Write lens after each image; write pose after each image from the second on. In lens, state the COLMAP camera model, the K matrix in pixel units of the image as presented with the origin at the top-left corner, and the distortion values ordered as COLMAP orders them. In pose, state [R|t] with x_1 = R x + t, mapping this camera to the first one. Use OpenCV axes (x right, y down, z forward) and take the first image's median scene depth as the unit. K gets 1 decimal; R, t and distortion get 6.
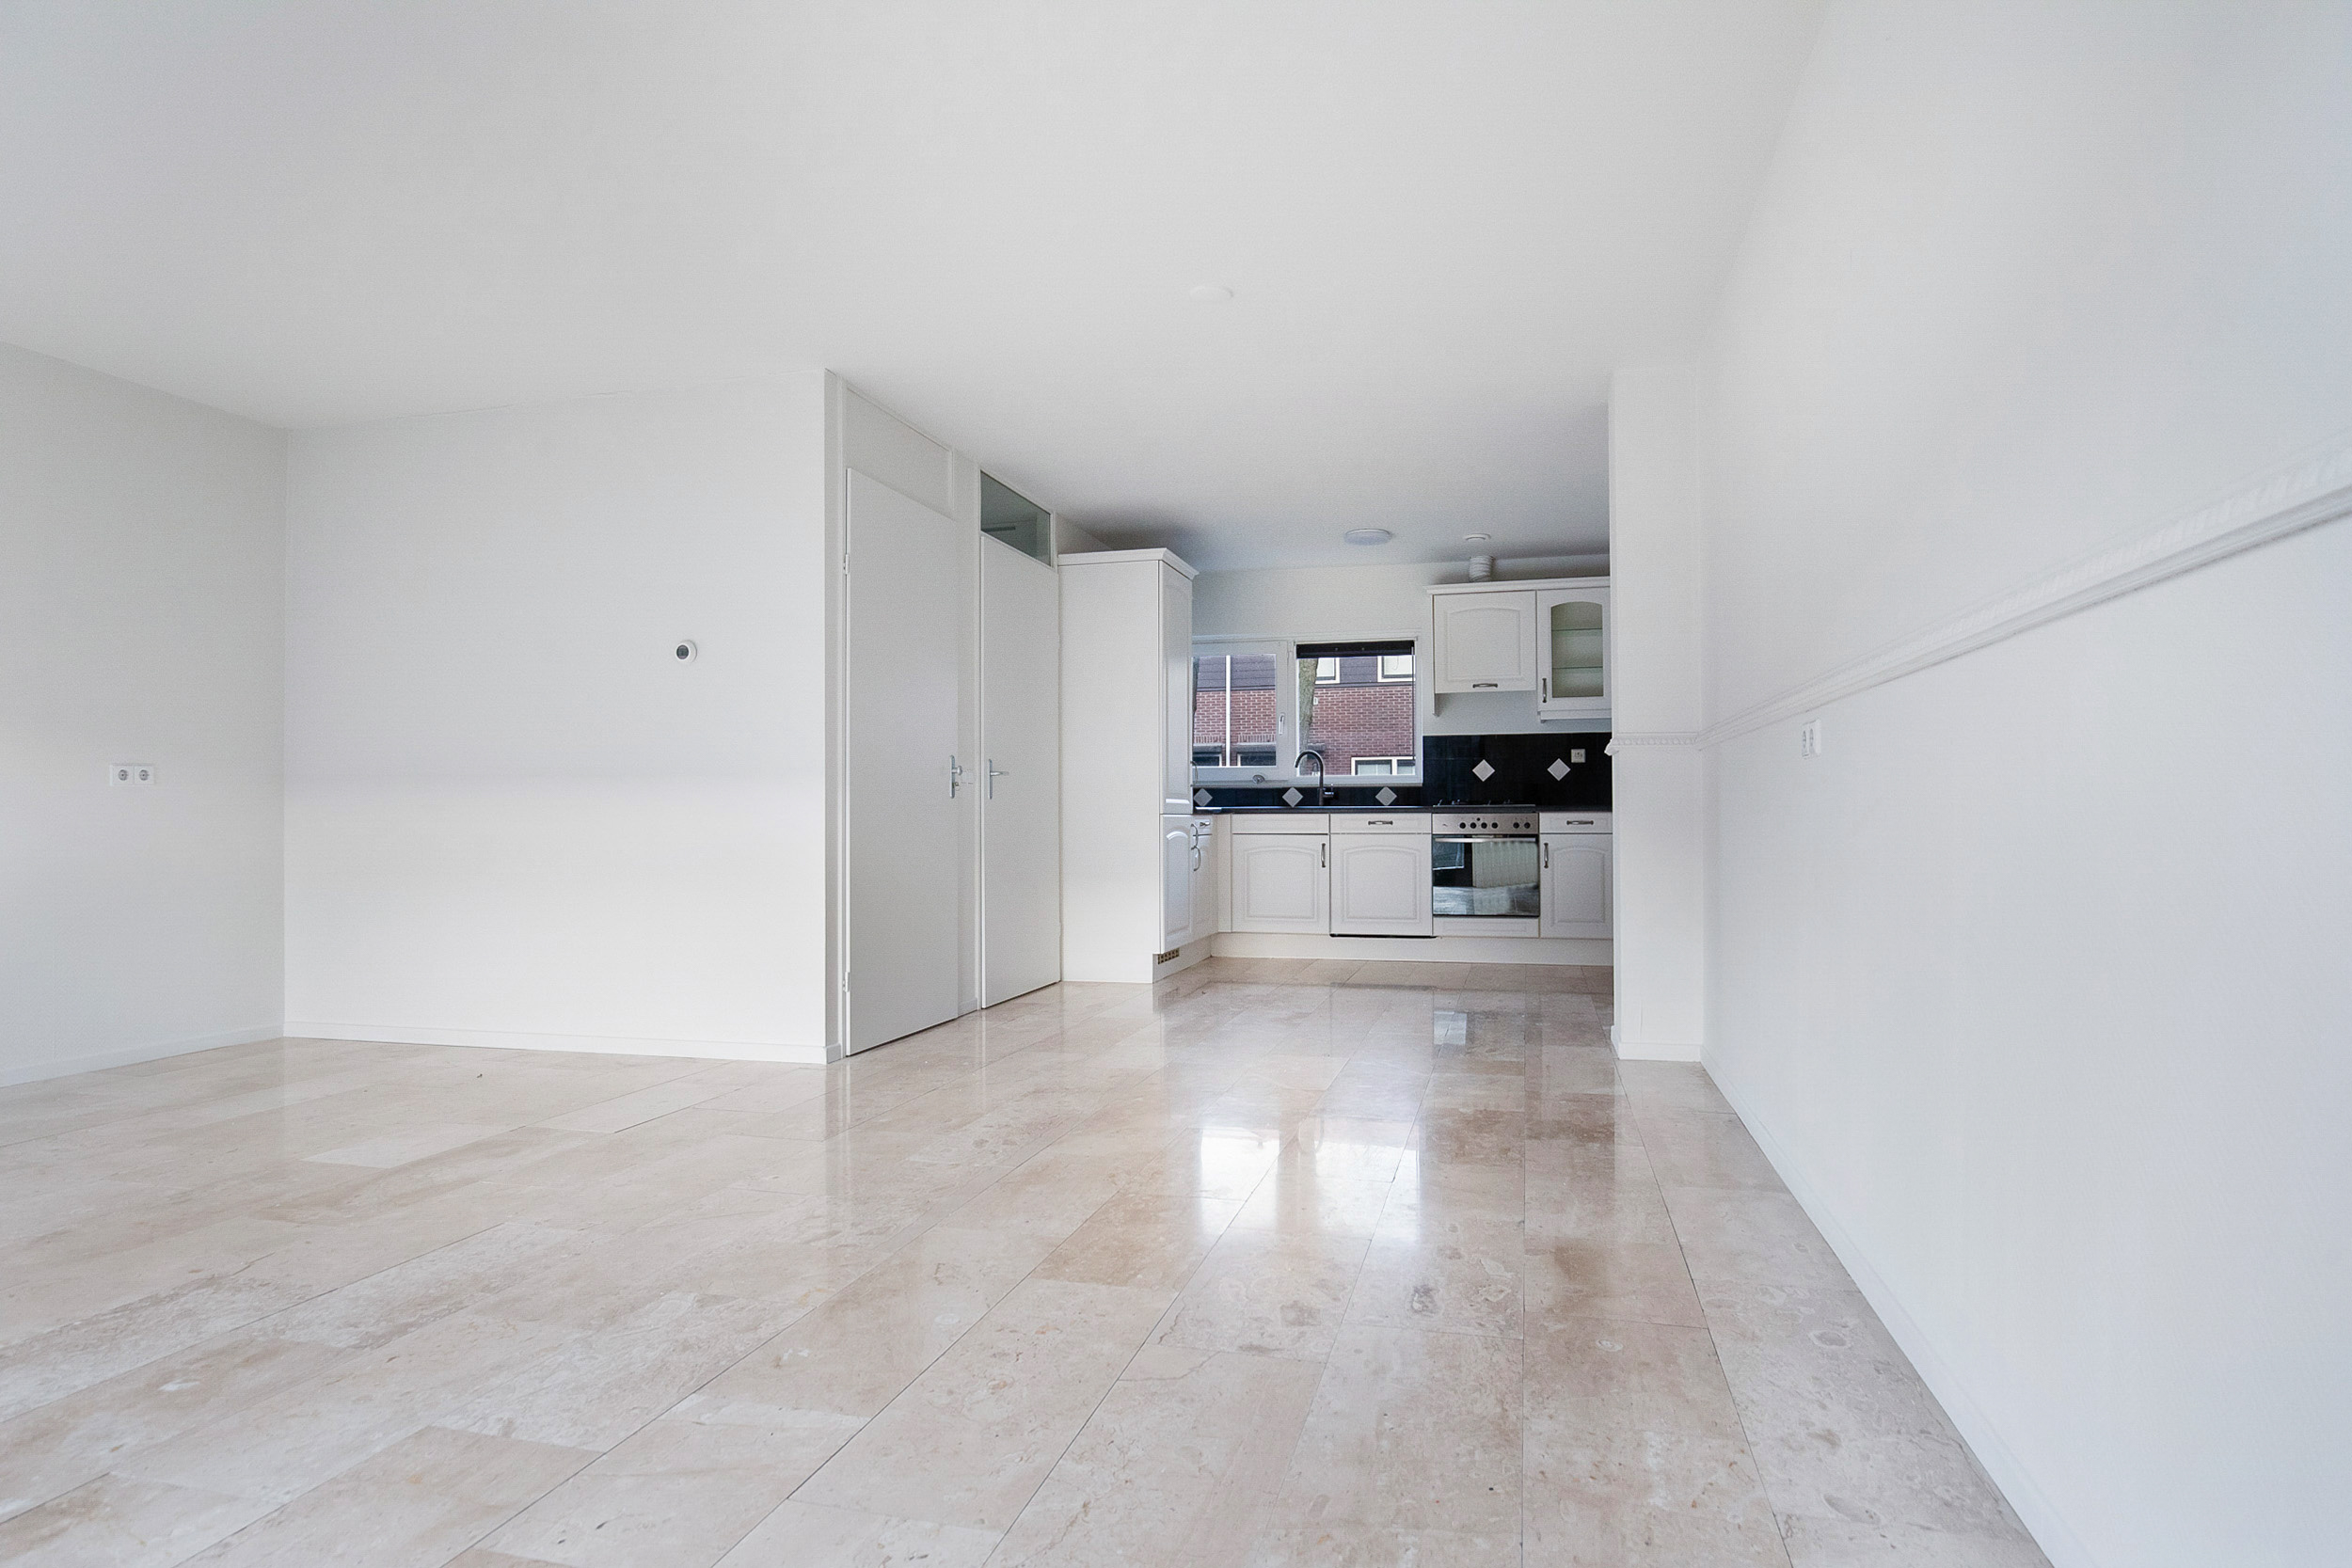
lens RADIAL K [[1283.7, 0, 1178.5], [0, 1283.7, 790.4], [0, 0, 1]] dist [-0.008560, 0.001489]
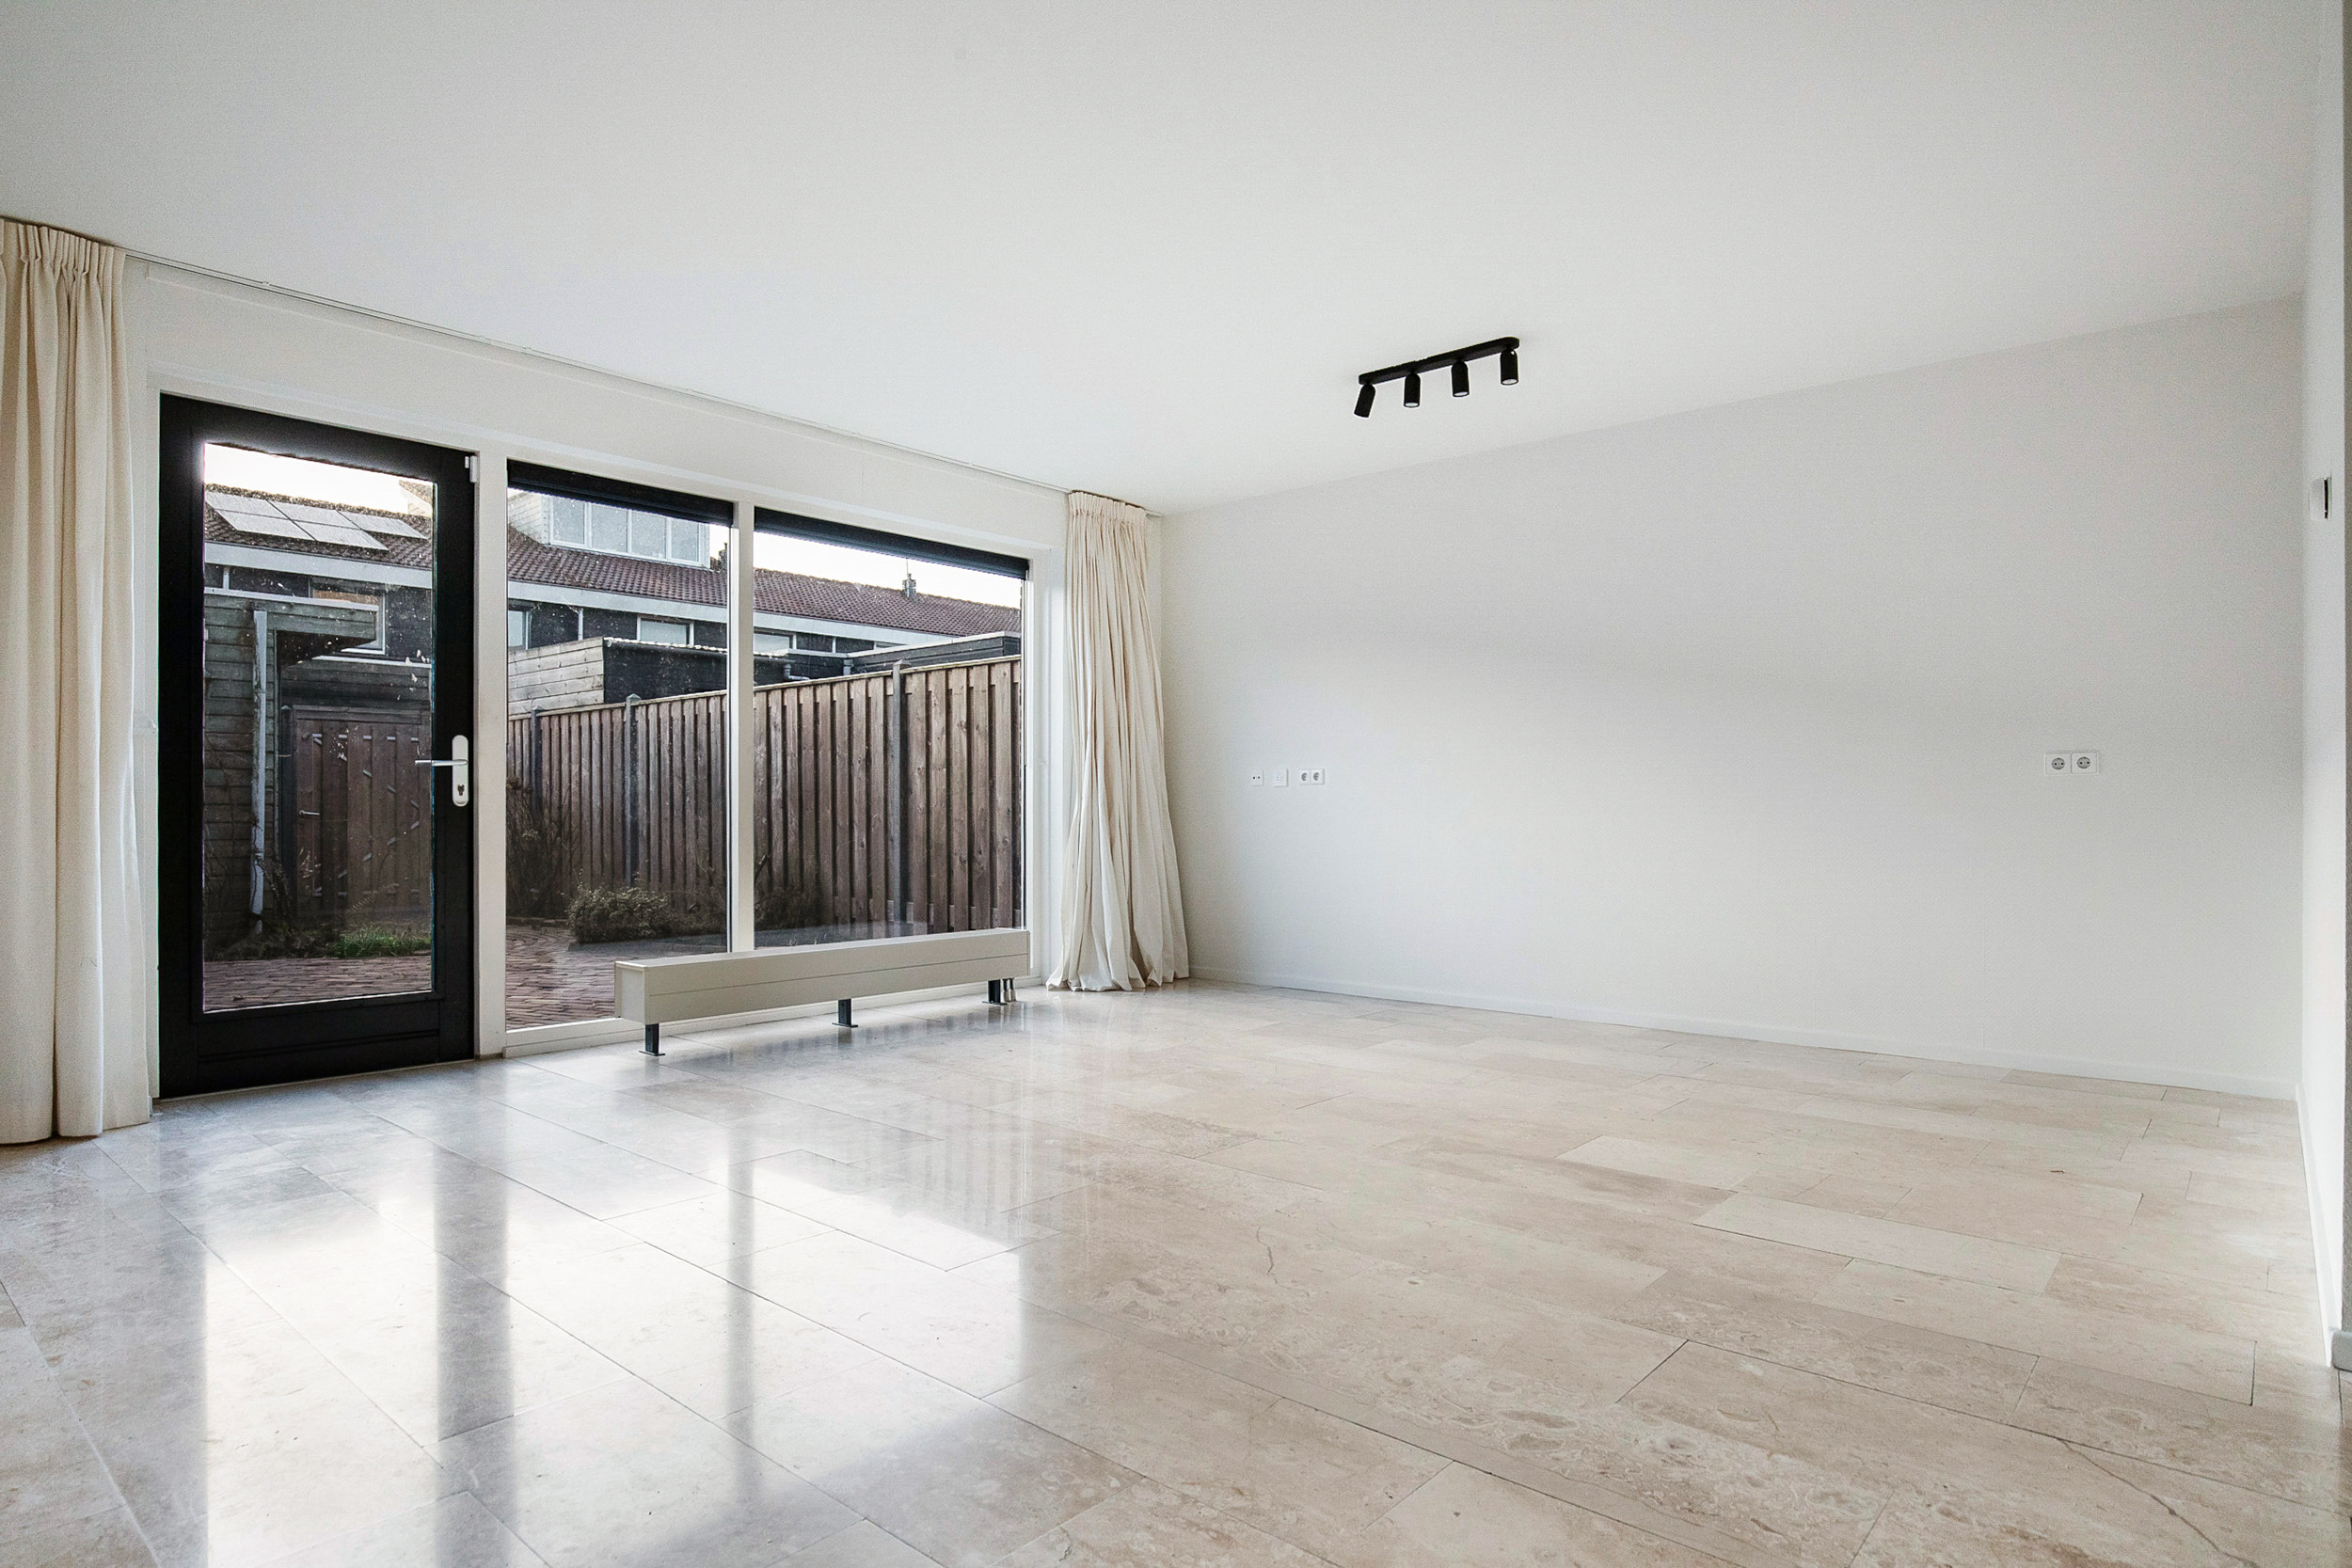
lens RADIAL K [[1283.7, 0, 1175.6], [0, 1283.7, 800.5], [0, 0, 1]] dist [-0.008560, 0.001489]
pose [[-0.442546, -0.002274, -0.896743, 0.583292], [0.019290, 0.999741, -0.012055, 0.026550], [0.896538, -0.022633, -0.442388, 1.624694]]
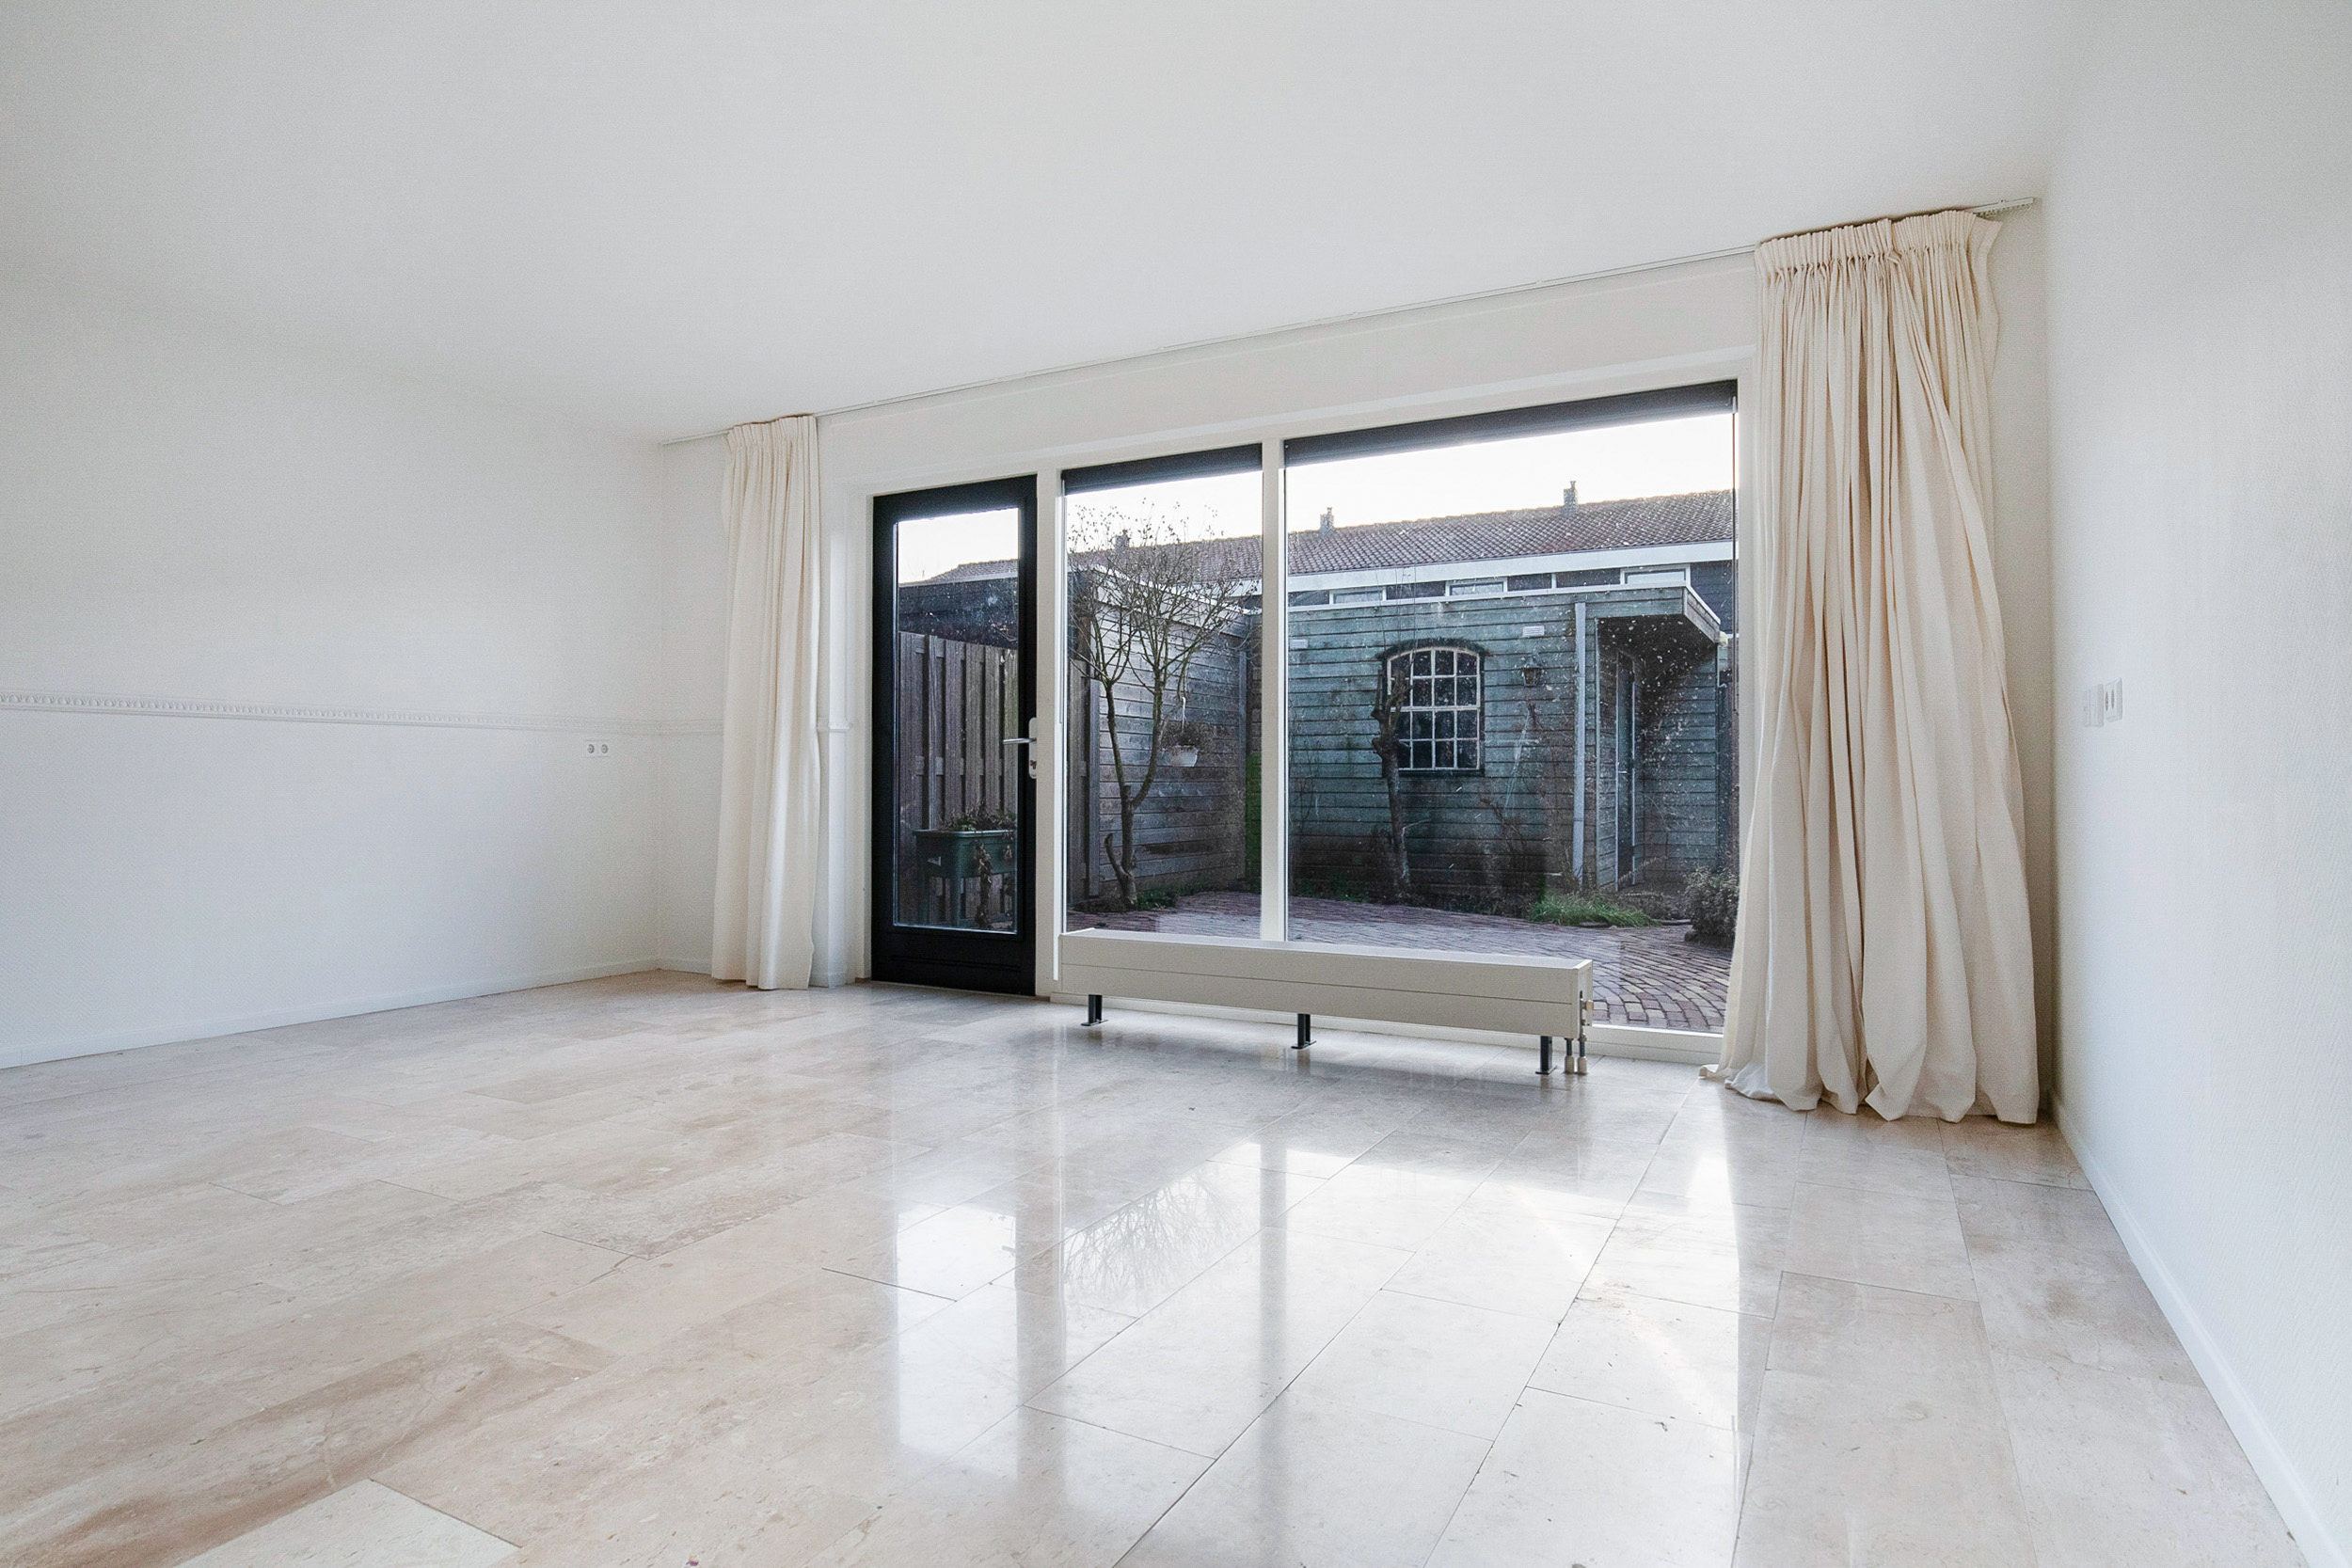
lens RADIAL K [[1283.7, 0, 1151.0], [0, 1283.7, 738.5], [0, 0, 1]] dist [-0.008560, 0.001489]
pose [[-0.972147, 0.012258, 0.234052, -1.416120], [-0.000730, 0.998468, -0.055327, 0.047351], [-0.234371, -0.053957, -0.970649, 1.954350]]
